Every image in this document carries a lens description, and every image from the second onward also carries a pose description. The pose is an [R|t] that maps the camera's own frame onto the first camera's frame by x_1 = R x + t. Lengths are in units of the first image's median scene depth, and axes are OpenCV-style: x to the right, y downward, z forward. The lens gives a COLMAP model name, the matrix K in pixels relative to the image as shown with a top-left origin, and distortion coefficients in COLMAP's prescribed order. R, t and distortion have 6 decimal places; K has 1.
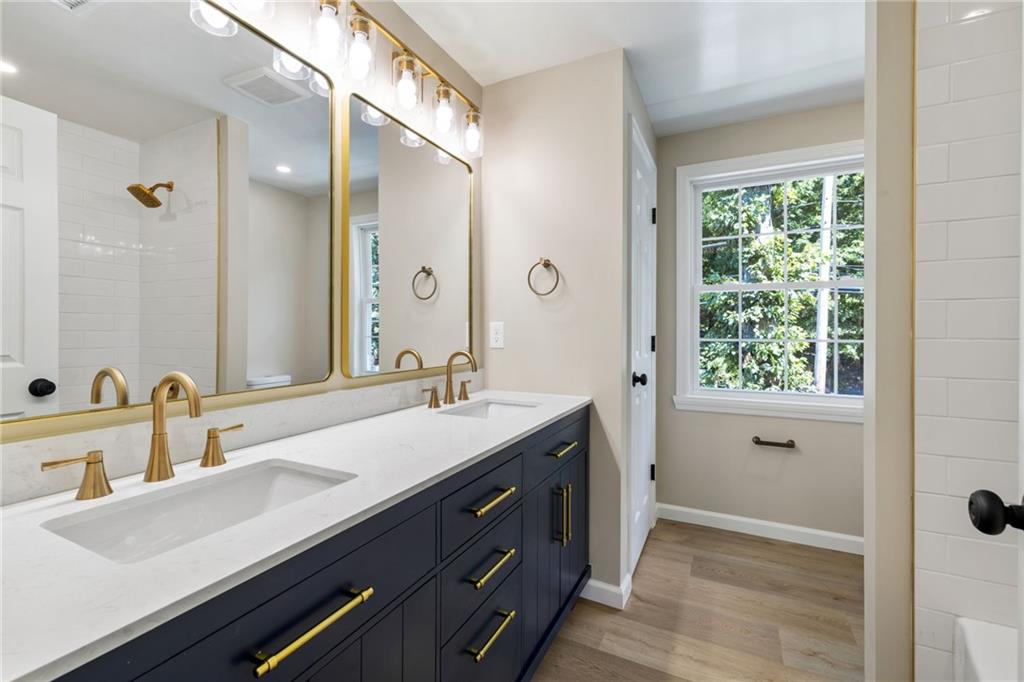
lens RADIAL K [[449.9, 0, 513.9], [0, 449.9, 332.6], [0, 0, 1]] dist [-0.002120, 0.000474]
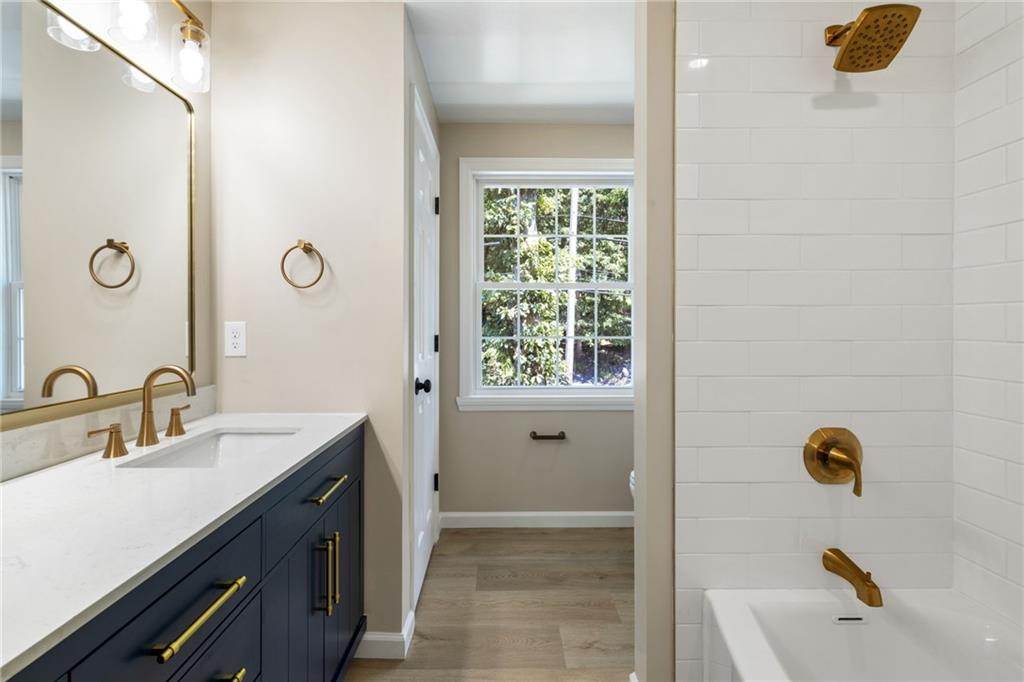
lens RADIAL K [[449.9, 0, 507.4], [0, 449.9, 321.9], [0, 0, 1]] dist [-0.002120, 0.000474]
pose [[0.892877, -0.000751, 0.450301, 0.030706], [0.003835, 0.999975, -0.005937, -0.018022], [-0.450285, 0.007028, 0.892857, 0.139374]]
